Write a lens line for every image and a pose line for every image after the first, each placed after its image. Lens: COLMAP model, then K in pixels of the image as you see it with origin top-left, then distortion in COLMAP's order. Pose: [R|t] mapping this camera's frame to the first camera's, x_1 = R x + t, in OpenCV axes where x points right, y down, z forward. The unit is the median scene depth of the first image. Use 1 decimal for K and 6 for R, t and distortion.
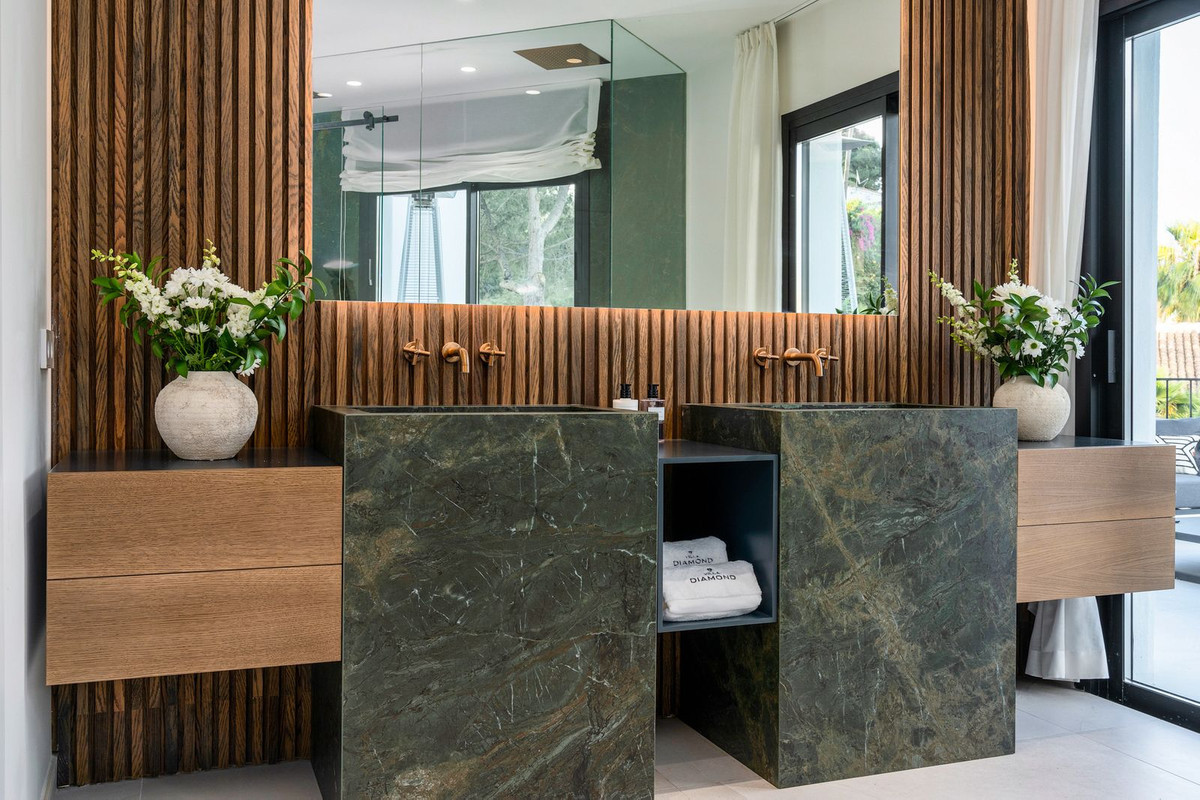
lens RADIAL K [[1135.4, 0, 600.2], [0, 1135.4, 400.7], [0, 0, 1]] dist [-0.004272, -0.002724]
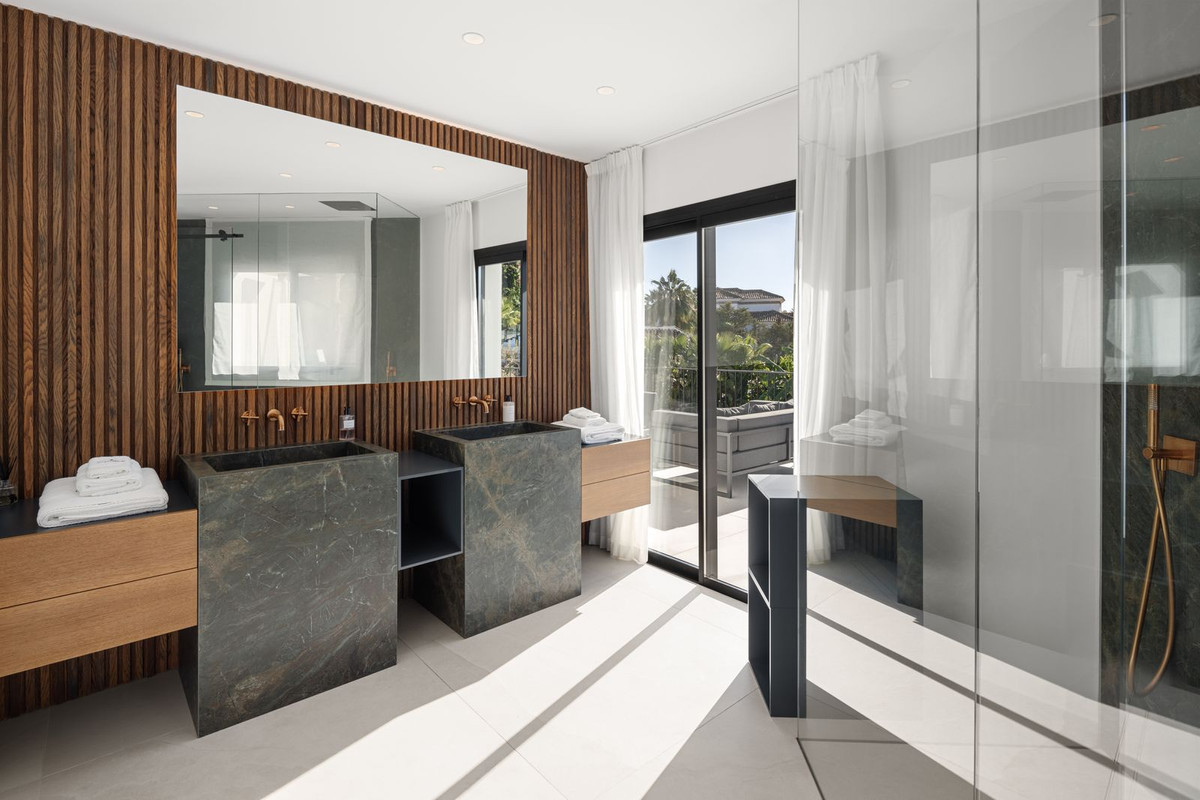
lens RADIAL K [[582.8, 0, 605.5], [0, 582.8, 366.2], [0, 0, 1]] dist [0.001463, -0.004855]
pose [[0.930231, -0.006902, 0.366909, 0.017227], [0.008806, 0.999955, -0.003516, -0.119014], [-0.366869, 0.006502, 0.930250, -0.023419]]
